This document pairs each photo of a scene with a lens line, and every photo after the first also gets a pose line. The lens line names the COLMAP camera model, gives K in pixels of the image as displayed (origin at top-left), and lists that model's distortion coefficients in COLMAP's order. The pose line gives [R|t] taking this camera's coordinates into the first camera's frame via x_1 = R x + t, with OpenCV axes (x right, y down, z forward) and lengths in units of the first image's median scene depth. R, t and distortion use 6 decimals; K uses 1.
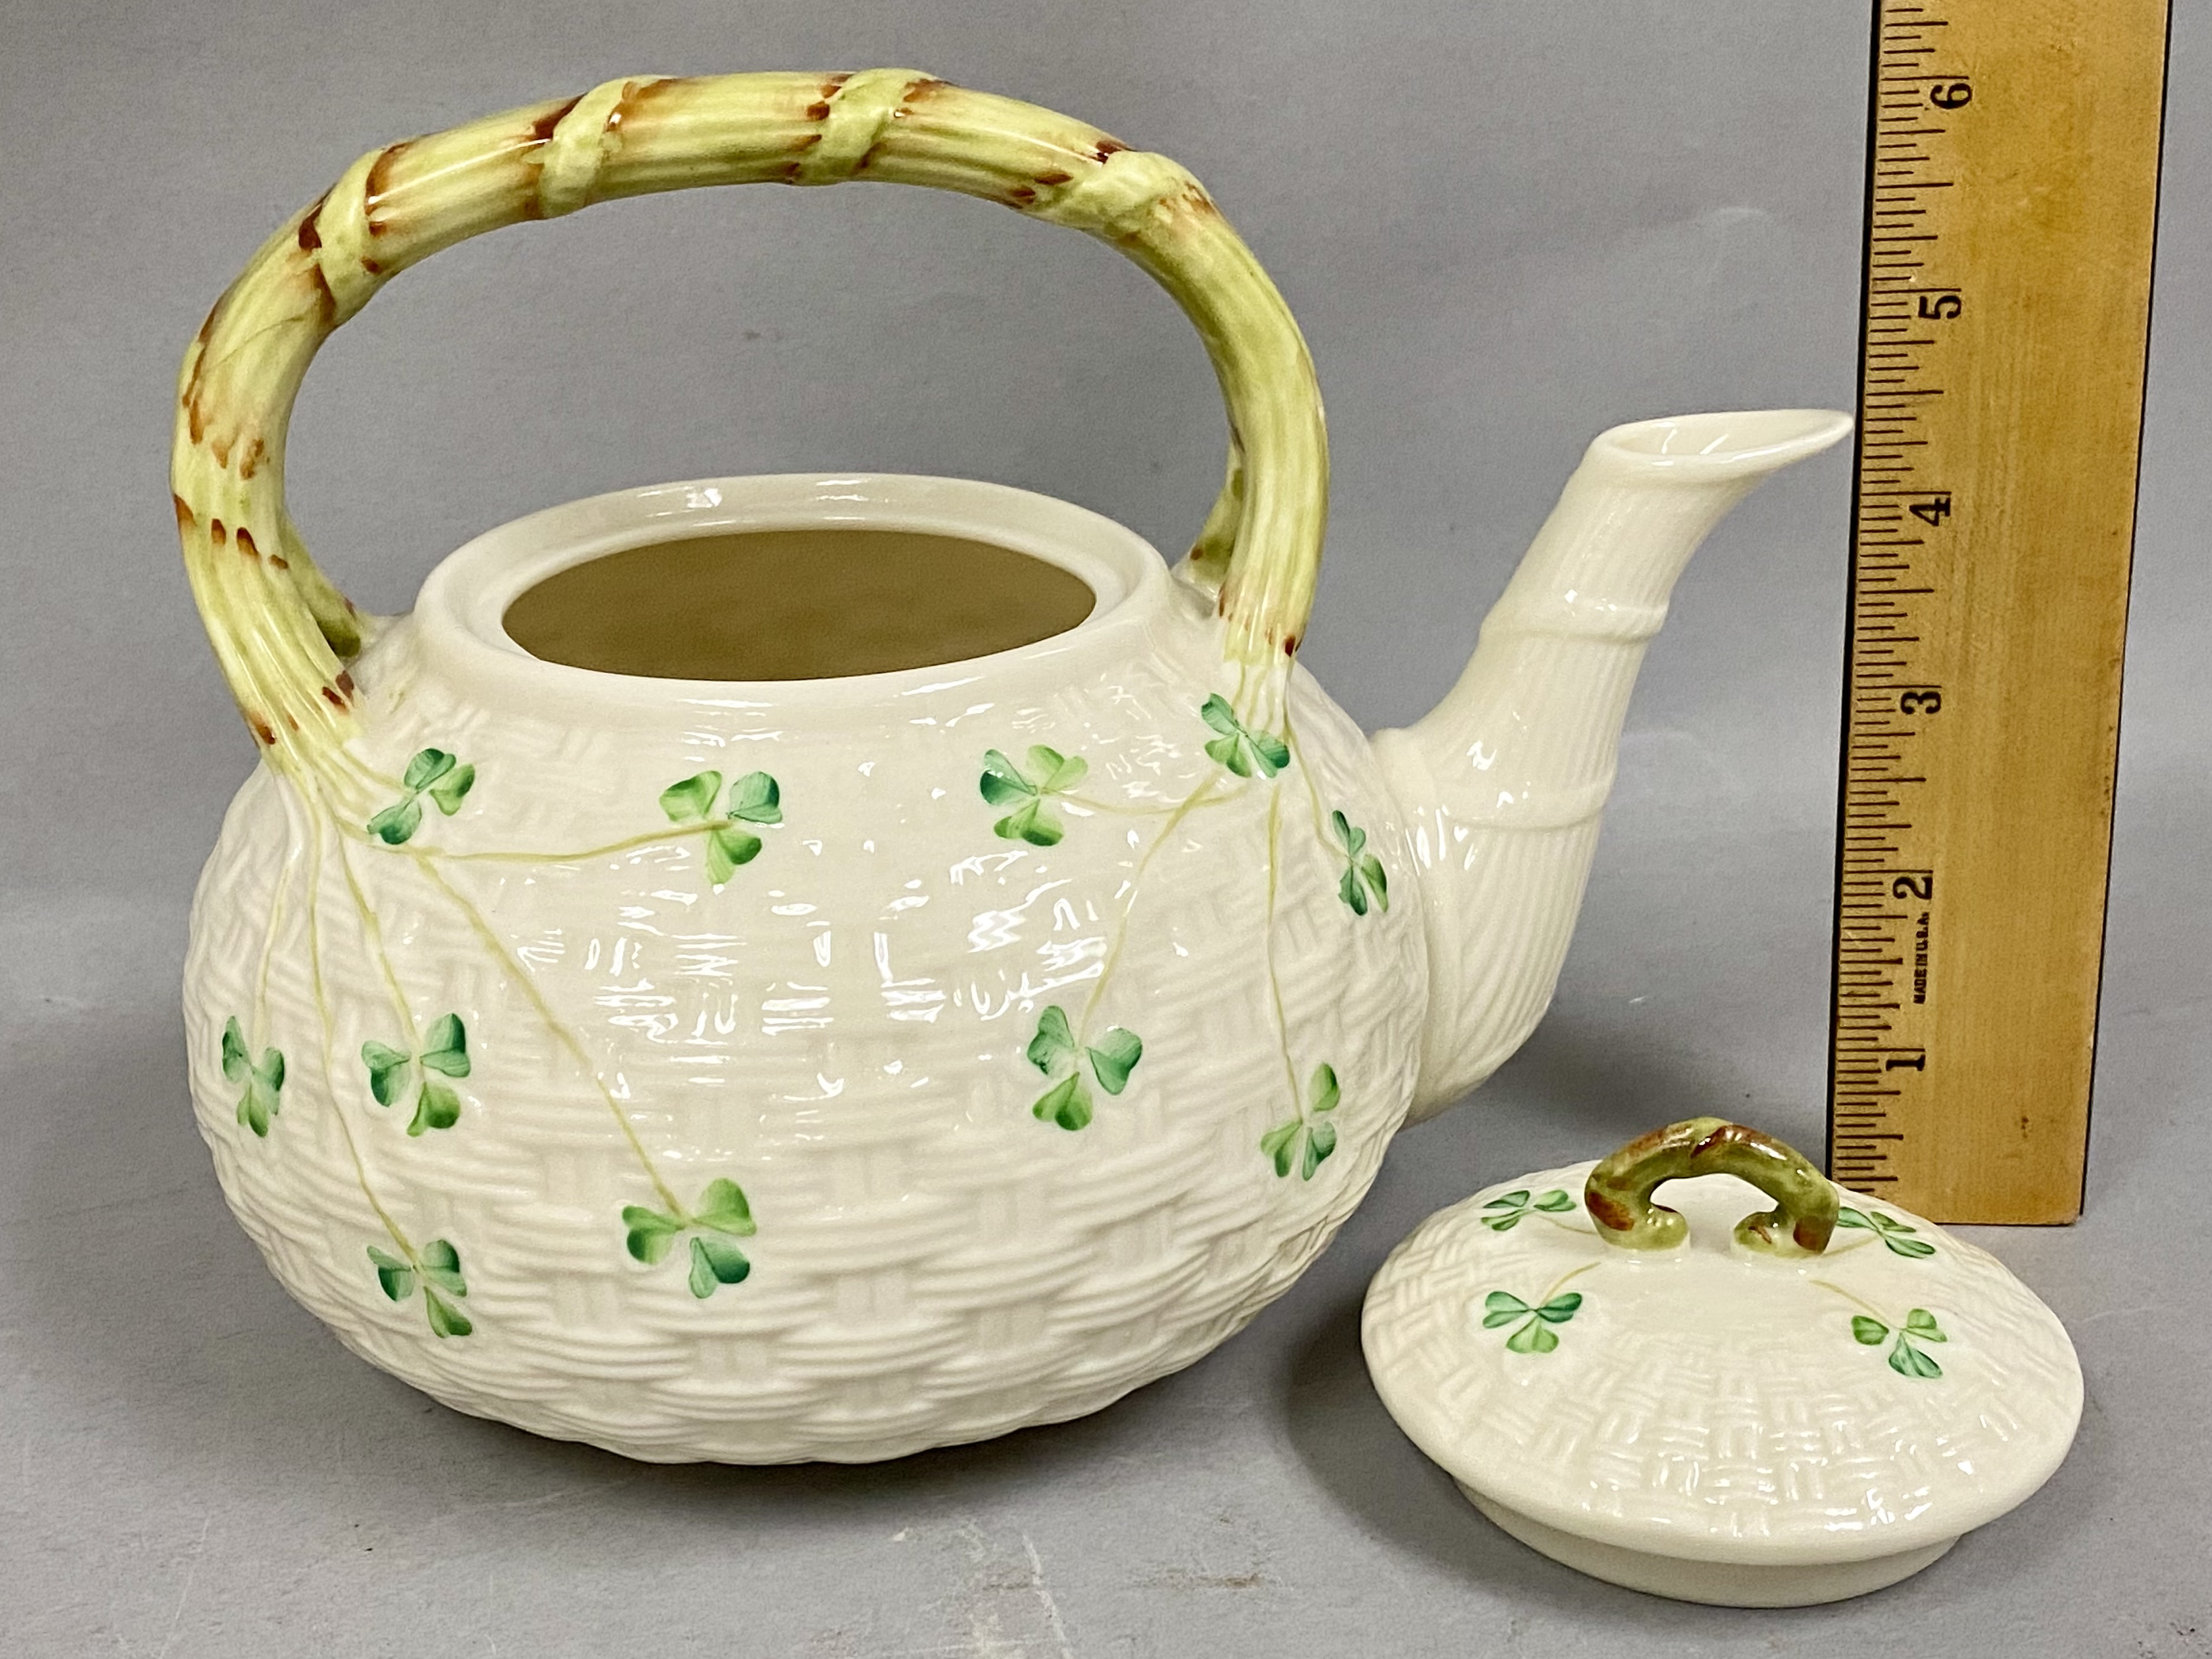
lens RADIAL K [[2713.1, 0, 1106.0], [0, 2713.1, 829.5], [0, 0, 1]] dist [0.127969, -0.082313]
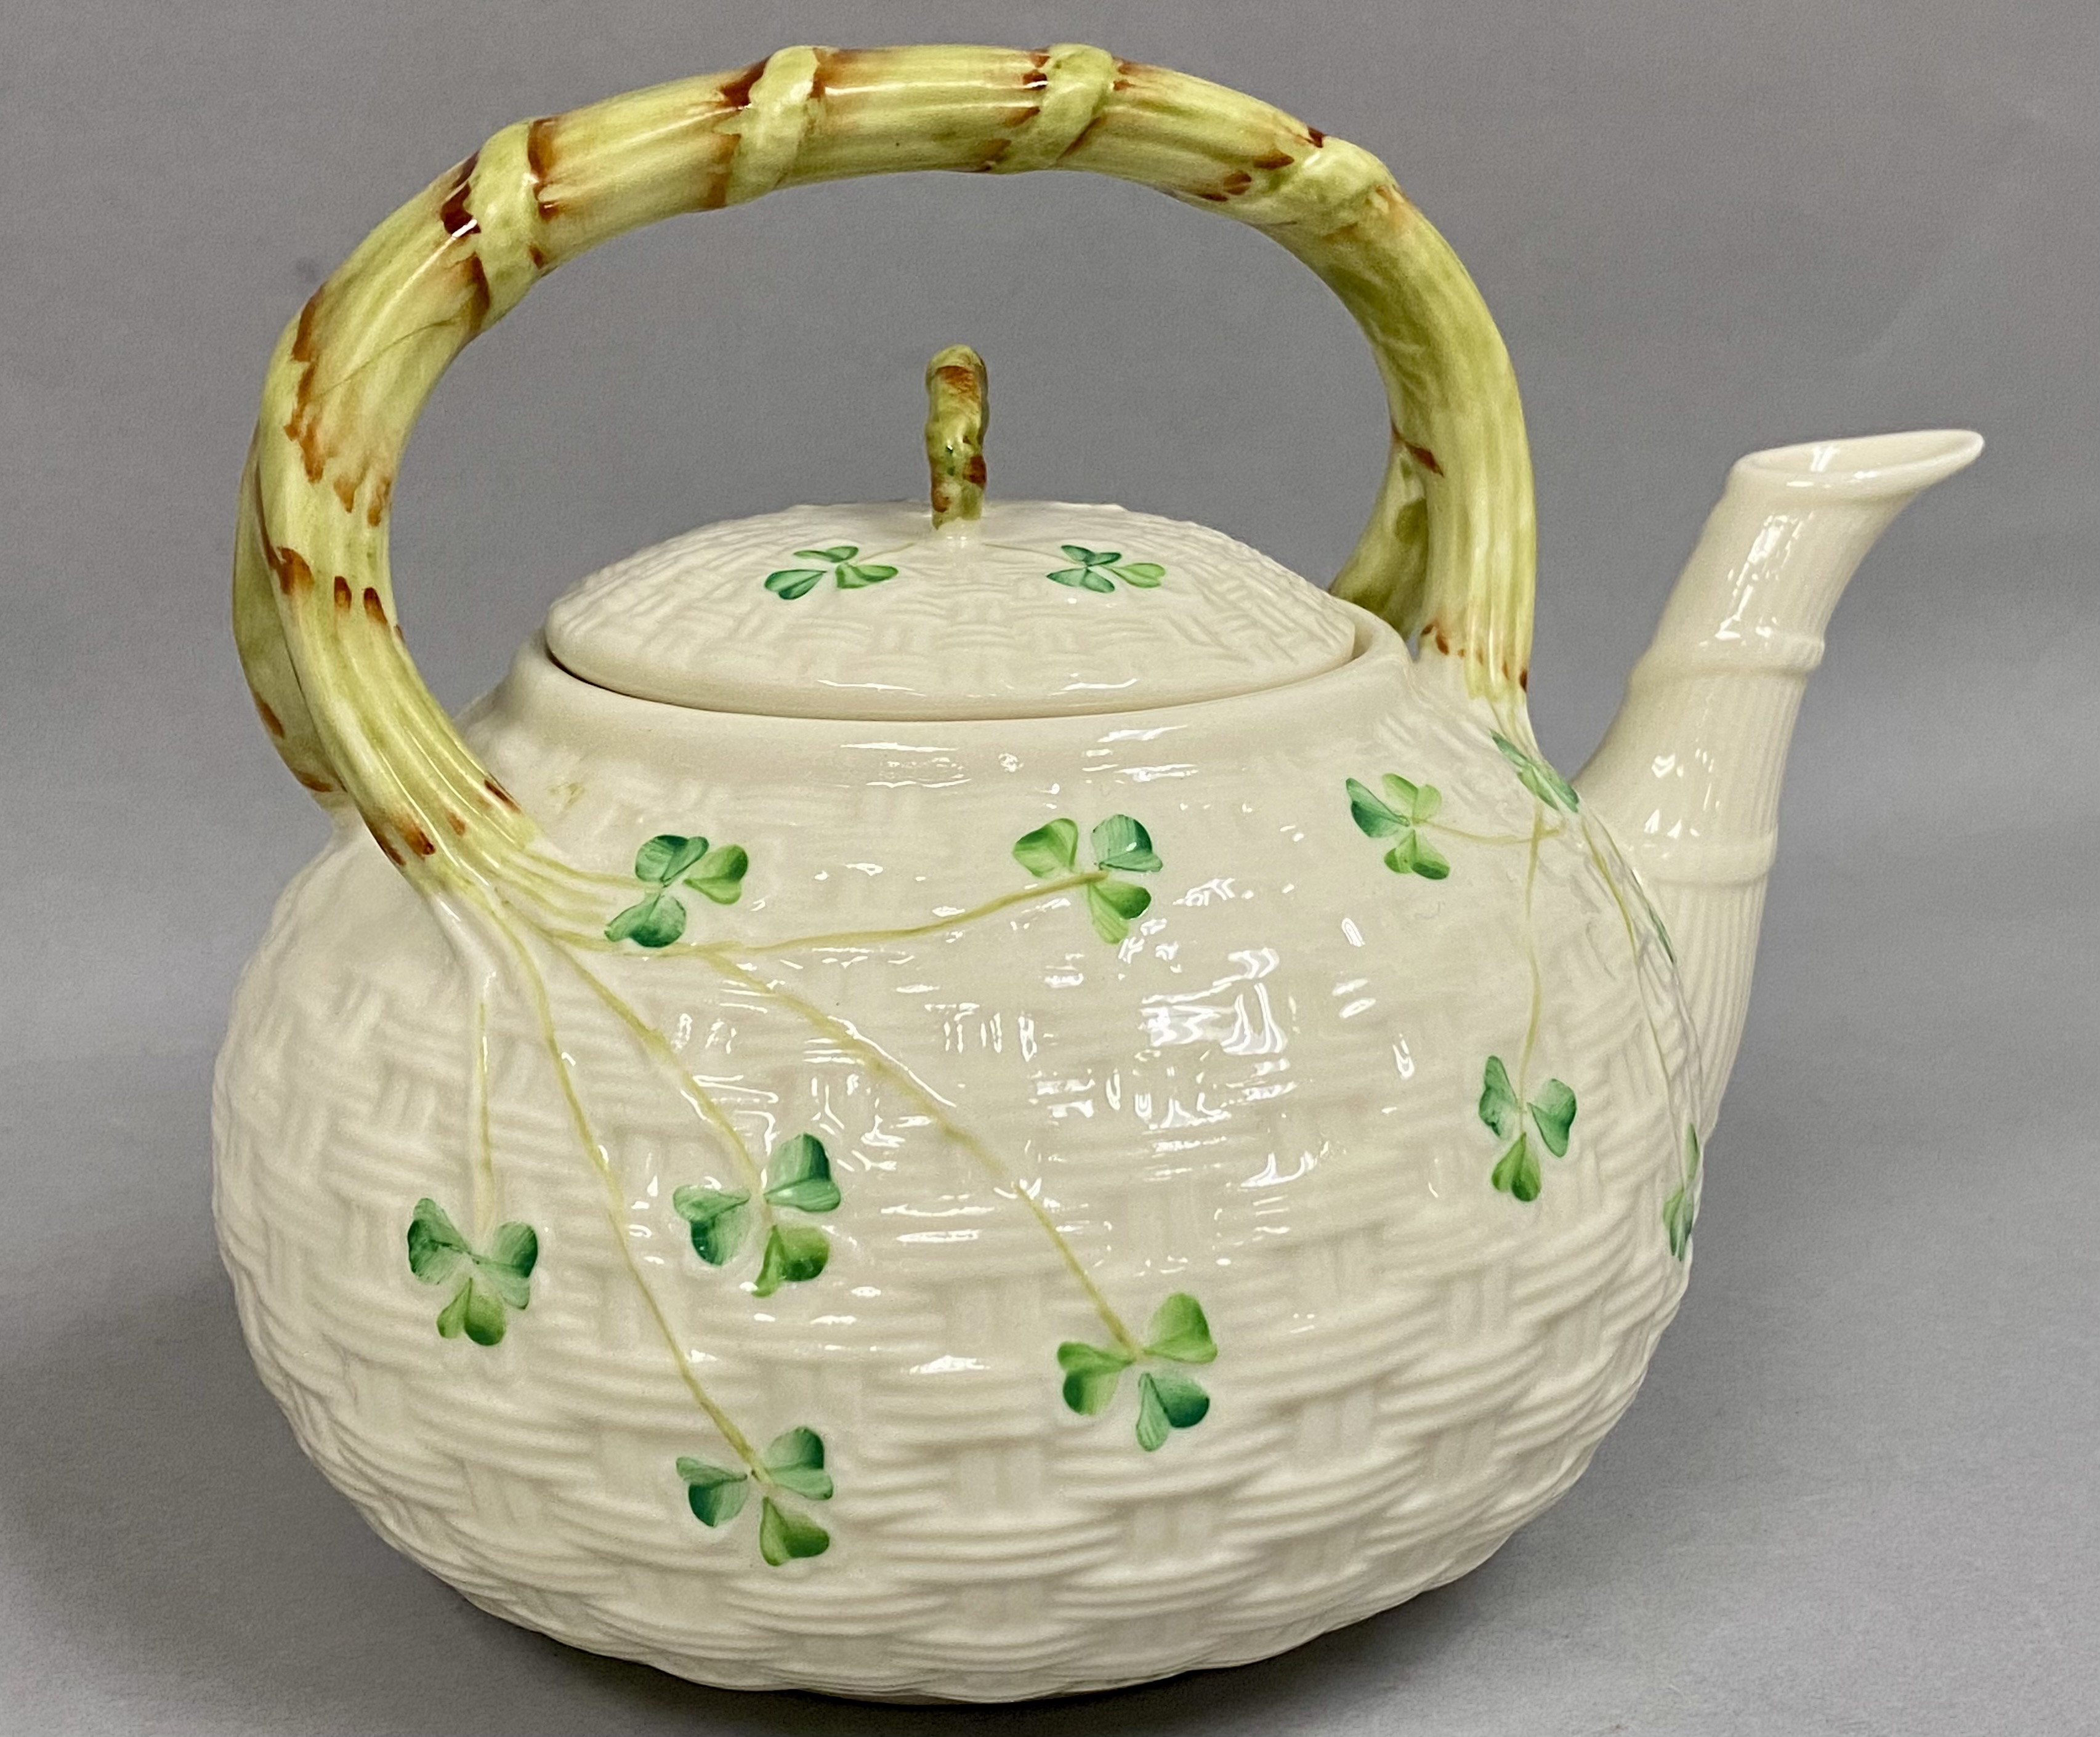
lens RADIAL K [[2907.7, 0, 1050.0], [0, 2907.7, 868.5], [0, 0, 1]] dist [0.146518, 0.003454]
pose [[0.948633, -0.068621, 0.308848, -0.411998], [0.106718, 0.988386, -0.108184, 0.086931], [-0.297838, 0.135587, 0.944939, 0.156445]]
